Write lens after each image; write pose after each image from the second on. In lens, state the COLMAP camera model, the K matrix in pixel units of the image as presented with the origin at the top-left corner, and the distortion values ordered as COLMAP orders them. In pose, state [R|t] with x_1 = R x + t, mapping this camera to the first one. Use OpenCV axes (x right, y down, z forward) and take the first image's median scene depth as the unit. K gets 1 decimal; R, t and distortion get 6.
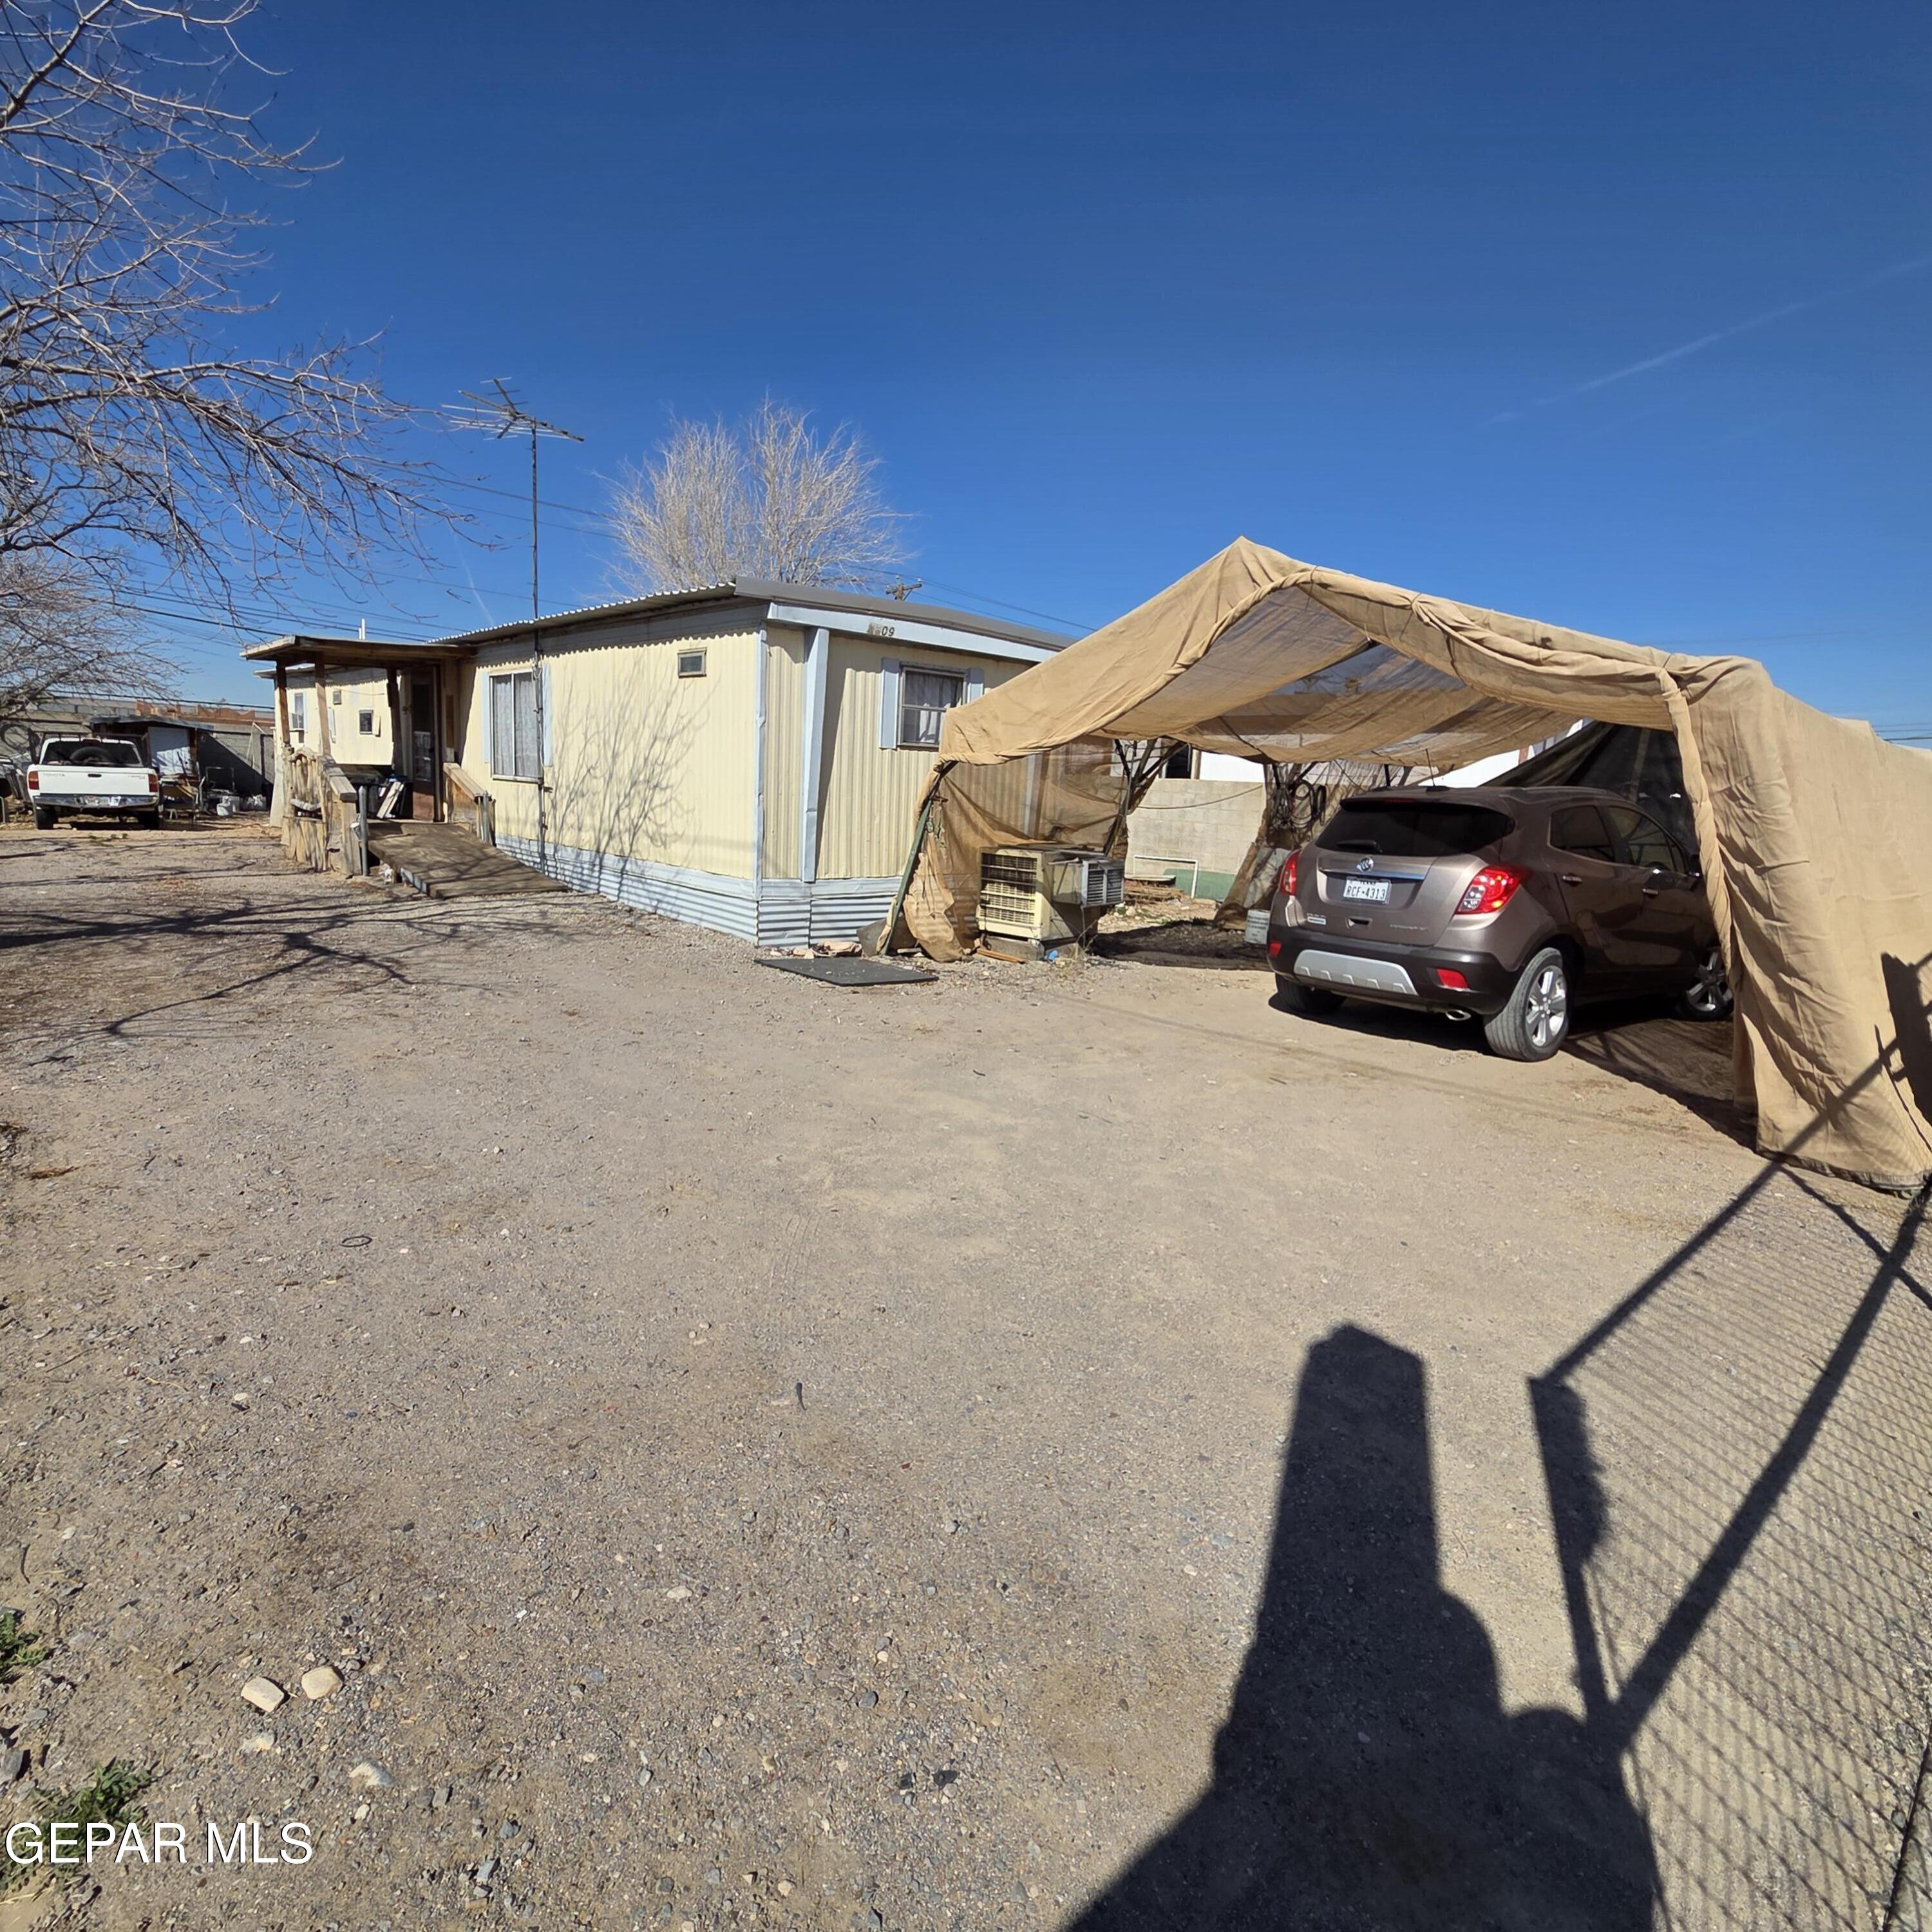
lens RADIAL K [[1050.6, 0, 956.5], [0, 1050.6, 956.3], [0, 0, 1]] dist [-0.001416, 0.001095]
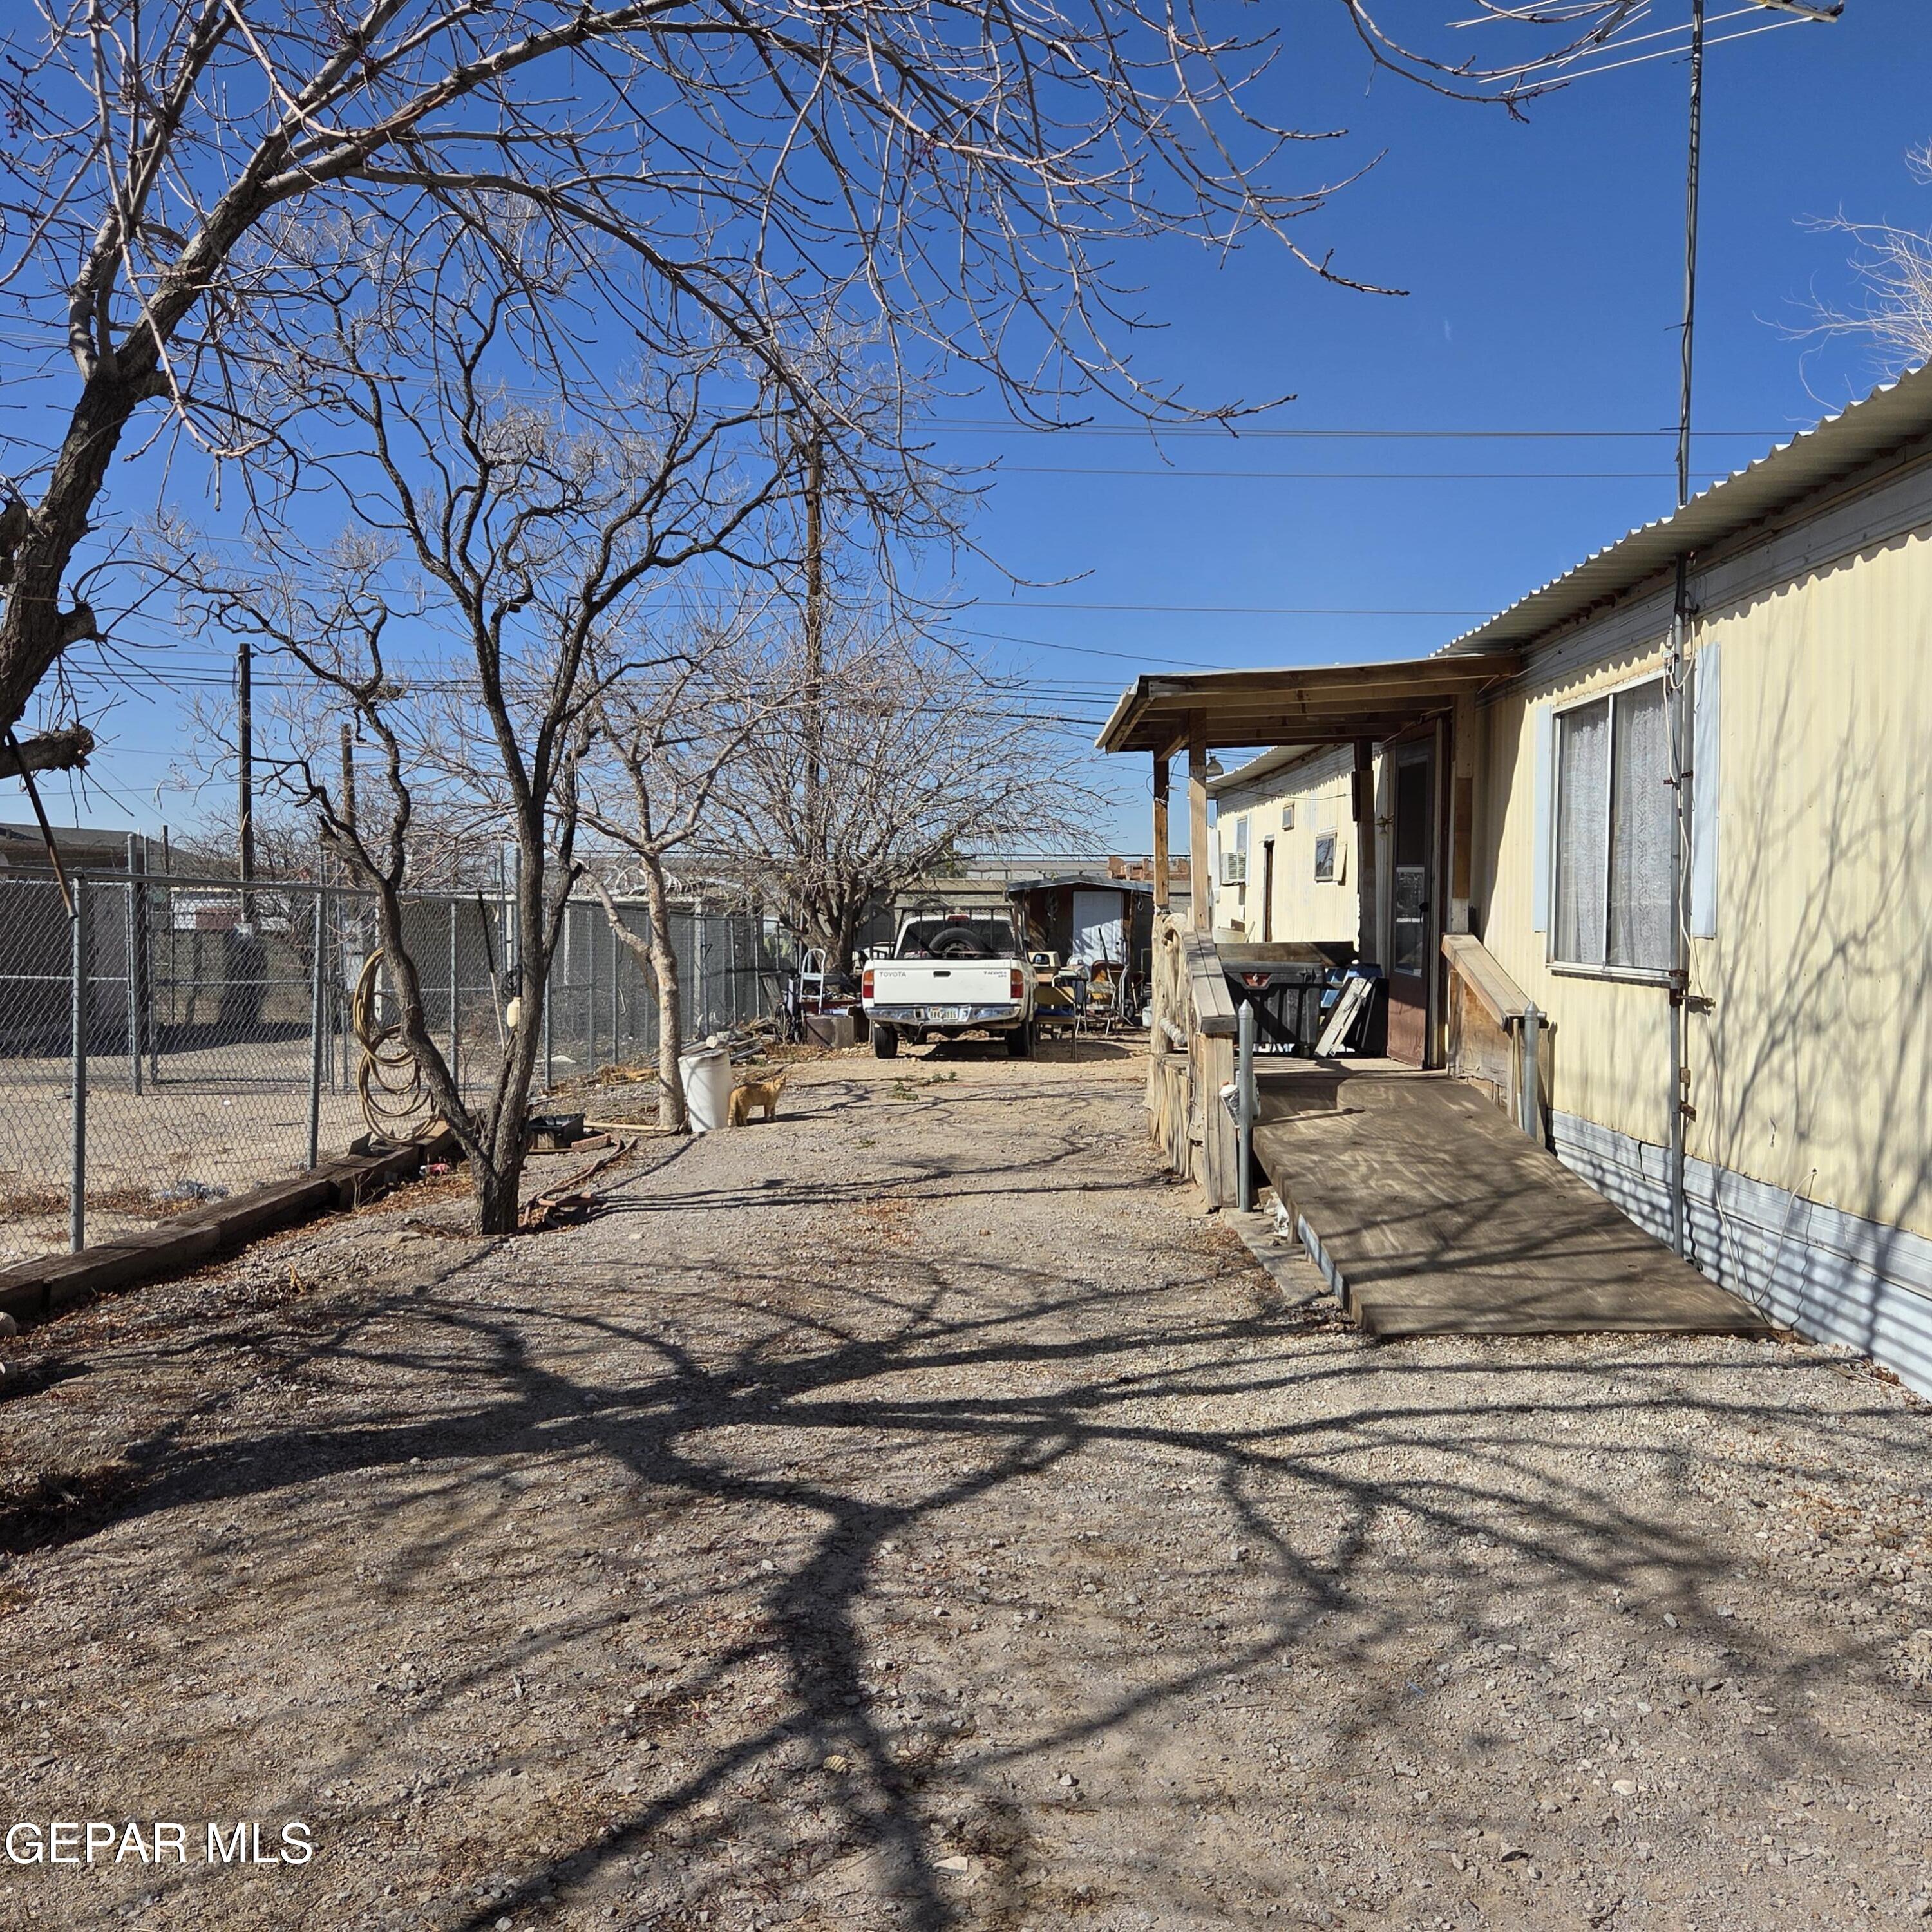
lens RADIAL K [[1642.6, 0, 966.0], [0, 1642.6, 966.0], [0, 0, 1]] dist [0.029817, -0.010891]
pose [[0.712691, -0.024122, -0.701063, -0.176450], [-0.082175, 0.989656, -0.117590, -0.085659], [0.696648, 0.141415, 0.703337, 0.439962]]
